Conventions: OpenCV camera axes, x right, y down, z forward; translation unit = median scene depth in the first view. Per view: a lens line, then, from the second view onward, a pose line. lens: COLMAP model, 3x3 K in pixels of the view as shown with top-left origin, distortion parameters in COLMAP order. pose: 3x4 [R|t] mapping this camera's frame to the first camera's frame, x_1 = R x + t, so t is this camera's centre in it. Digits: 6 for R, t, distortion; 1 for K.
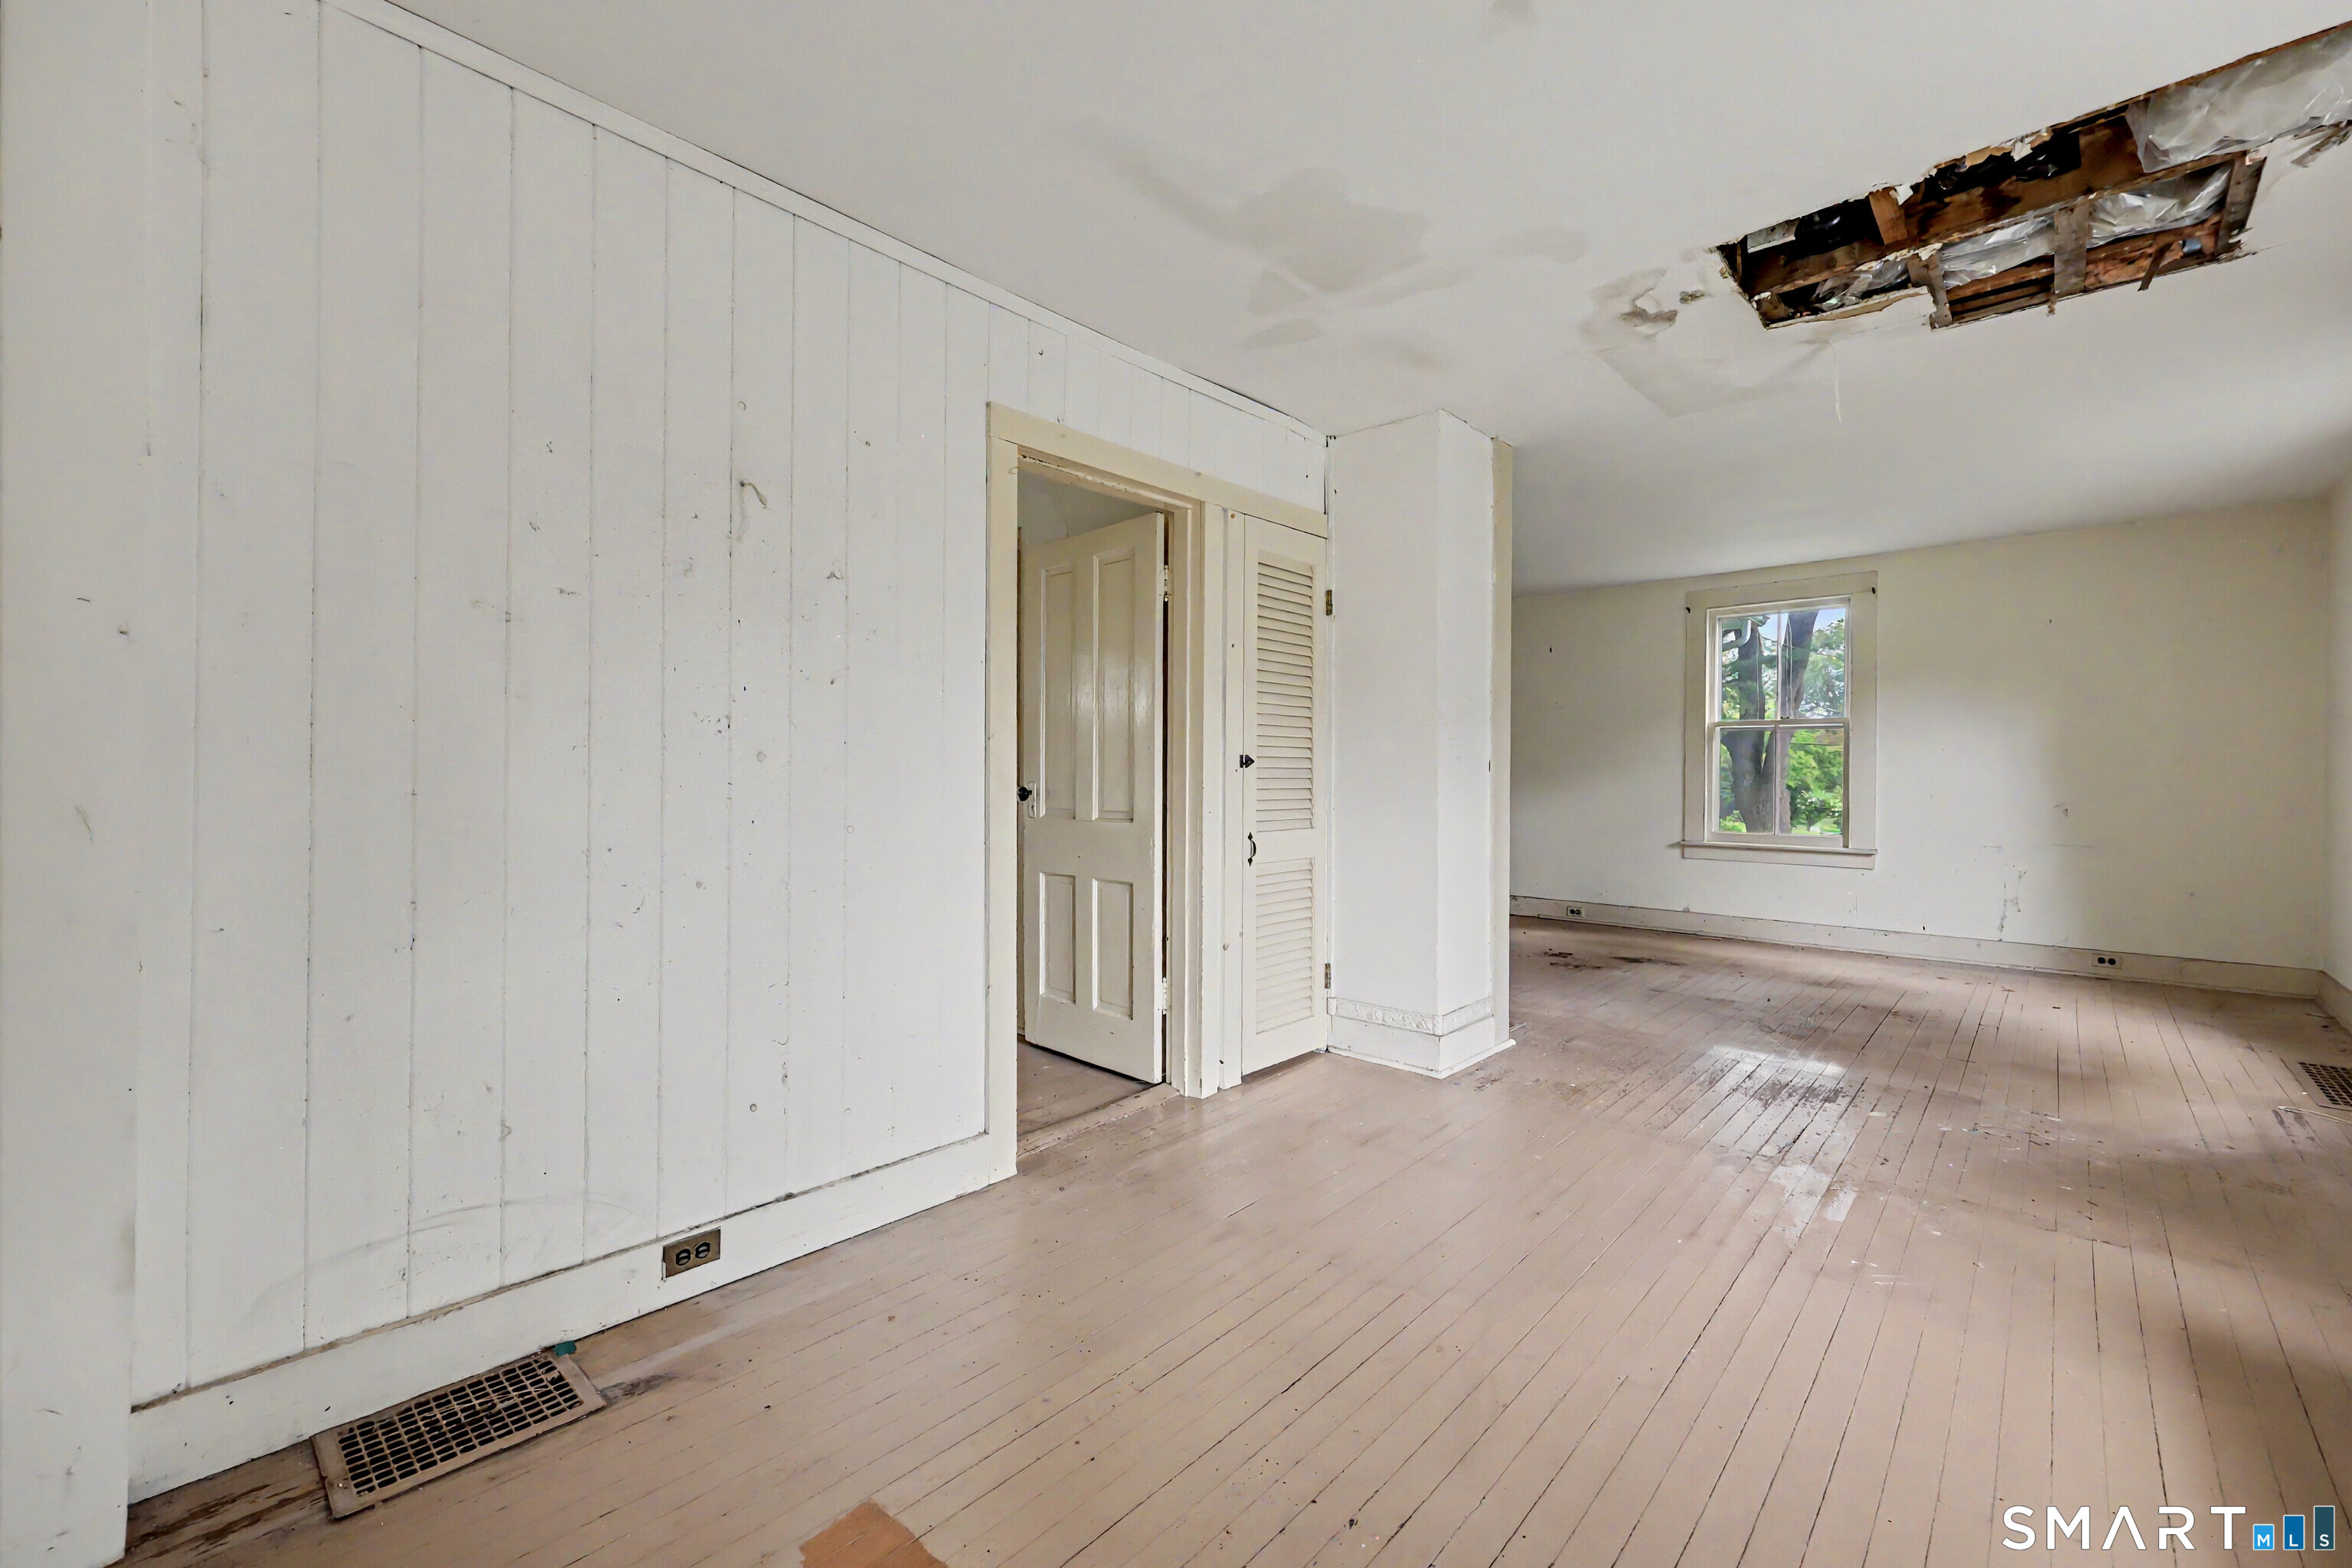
lens RADIAL K [[958.0, 0, 1167.3], [0, 958.0, 781.6], [0, 0, 1]] dist [-0.000007, -0.000363]
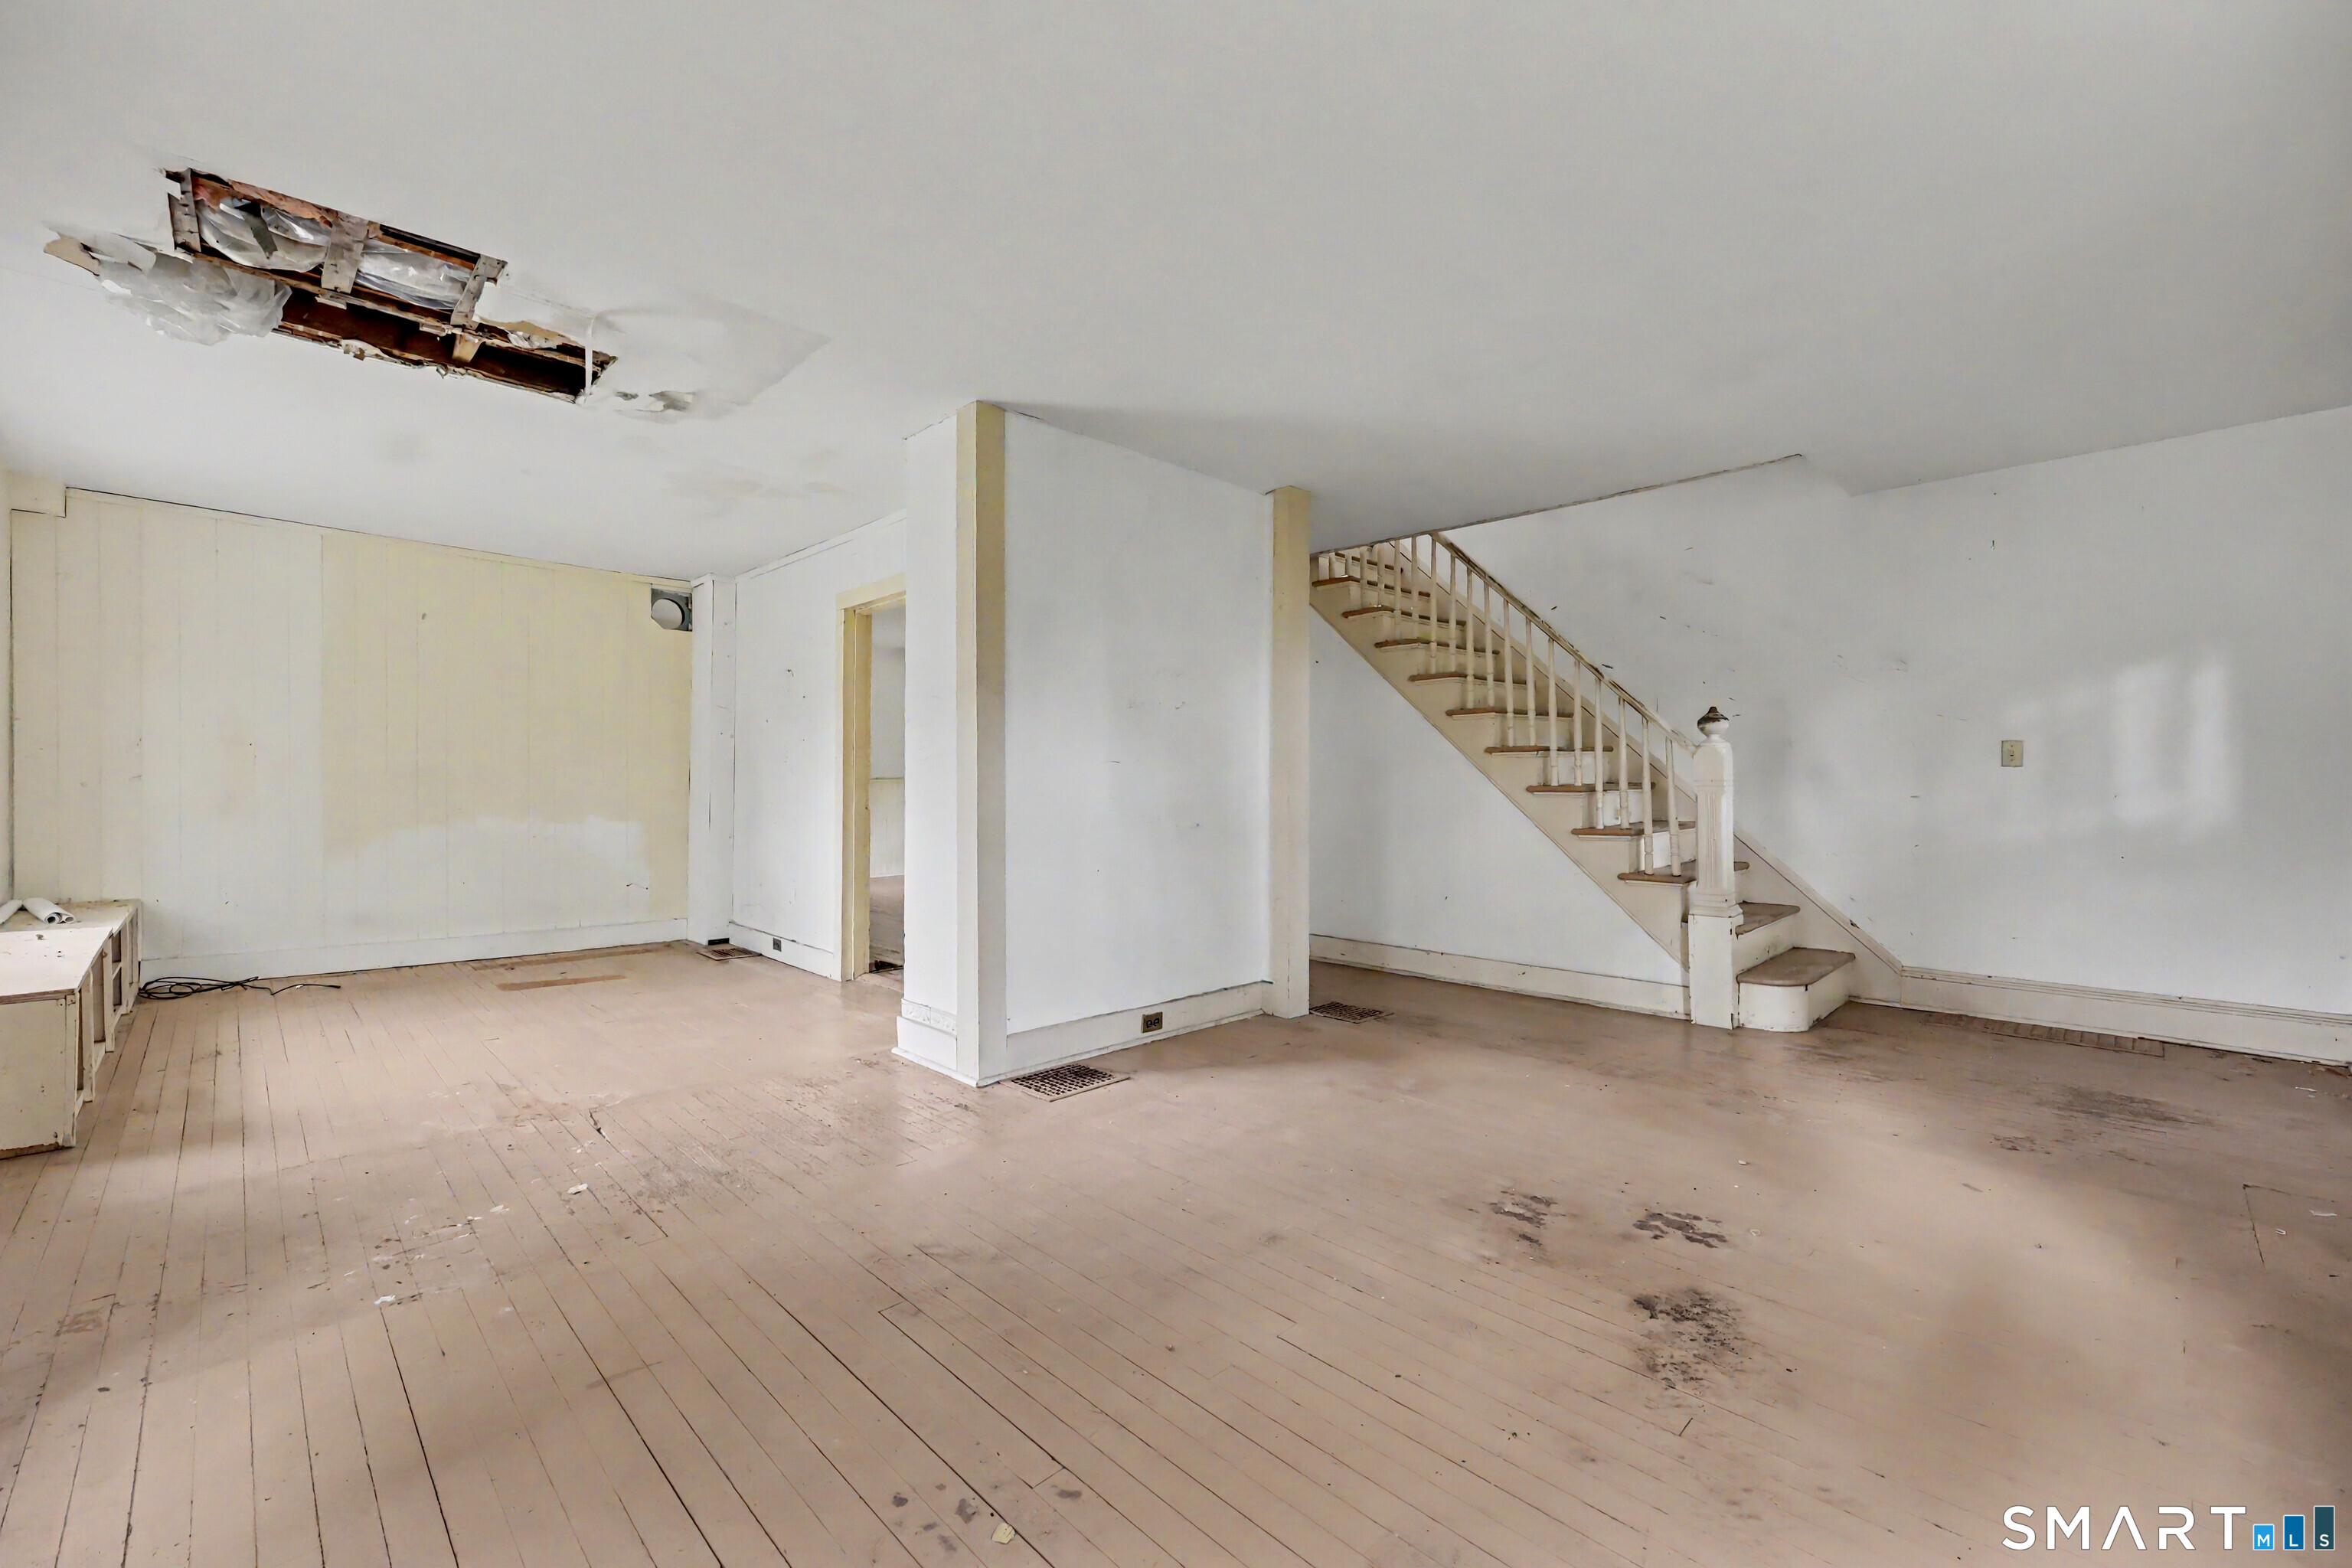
lens RADIAL K [[957.4, 0, 1189.0], [0, 957.4, 776.2], [0, 0, 1]] dist [0.002534, 0.000352]
pose [[-0.037678, -0.005817, -0.999273, 1.546341], [-0.008194, 0.999951, -0.005512, -0.001831], [0.999256, 0.007980, -0.037724, 1.556328]]
